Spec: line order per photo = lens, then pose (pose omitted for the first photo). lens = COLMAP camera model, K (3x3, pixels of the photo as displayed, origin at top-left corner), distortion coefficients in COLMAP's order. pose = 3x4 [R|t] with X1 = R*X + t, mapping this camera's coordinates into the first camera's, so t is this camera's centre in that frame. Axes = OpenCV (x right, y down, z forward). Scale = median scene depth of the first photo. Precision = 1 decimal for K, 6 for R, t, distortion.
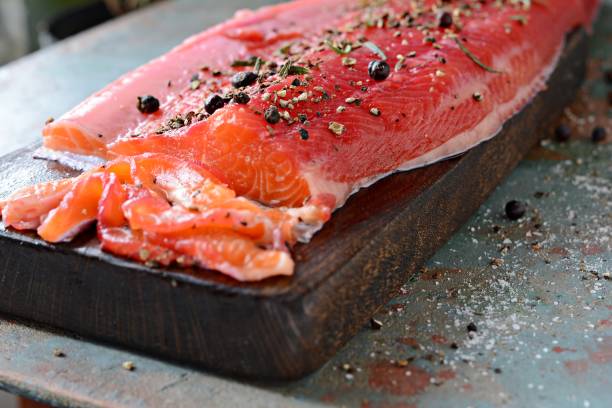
lens RADIAL K [[1510.6, 0, 306.0], [0, 1510.6, 204.0], [0, 0, 1]] dist [-0.146997, 0.057369]
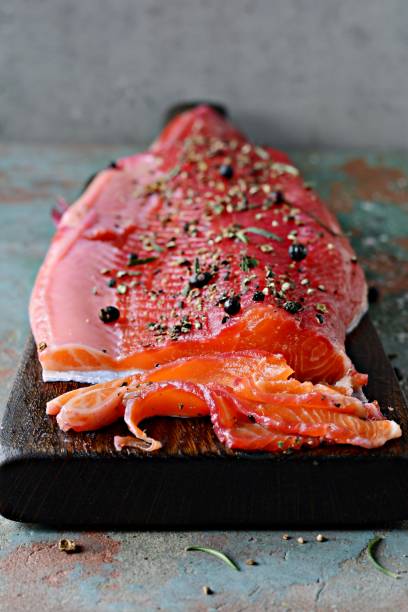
lens RADIAL K [[1557.3, 0, 204.0], [0, 1557.3, 306.0], [0, 0, 1]] dist [-0.173899, 0.469371]
pose [[0.861167, -0.174070, 0.477590, -0.670023], [0.169669, 0.984089, 0.052737, -0.137356], [-0.479170, 0.035617, 0.876999, -0.034591]]
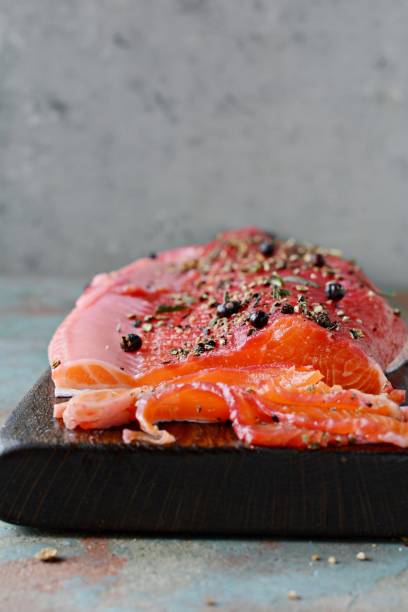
lens RADIAL K [[1557.3, 0, 204.0], [0, 1557.3, 306.0], [0, 0, 1]] dist [-0.173899, 0.469371]
pose [[0.888433, -0.065515, 0.454307, -0.619464], [0.153362, 0.975250, -0.159271, 0.098846], [-0.432628, 0.211175, 0.876492, 0.044555]]
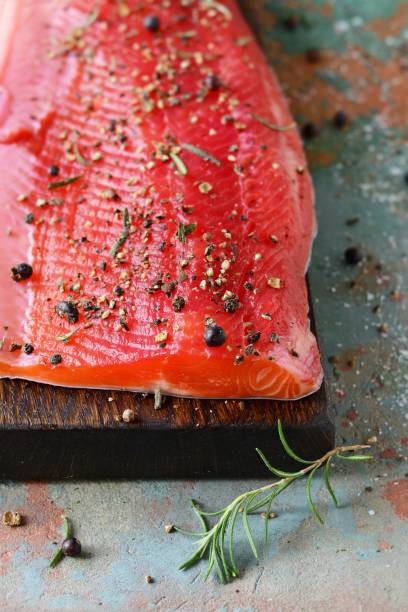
lens RADIAL K [[1557.3, 0, 204.0], [0, 1557.3, 306.0], [0, 0, 1]] dist [-0.173899, 0.469371]
pose [[0.833691, -0.338199, 0.436556, -0.527016], [0.156224, 0.902677, 0.400960, -0.502105], [-0.529673, -0.266076, 0.805388, 0.127636]]
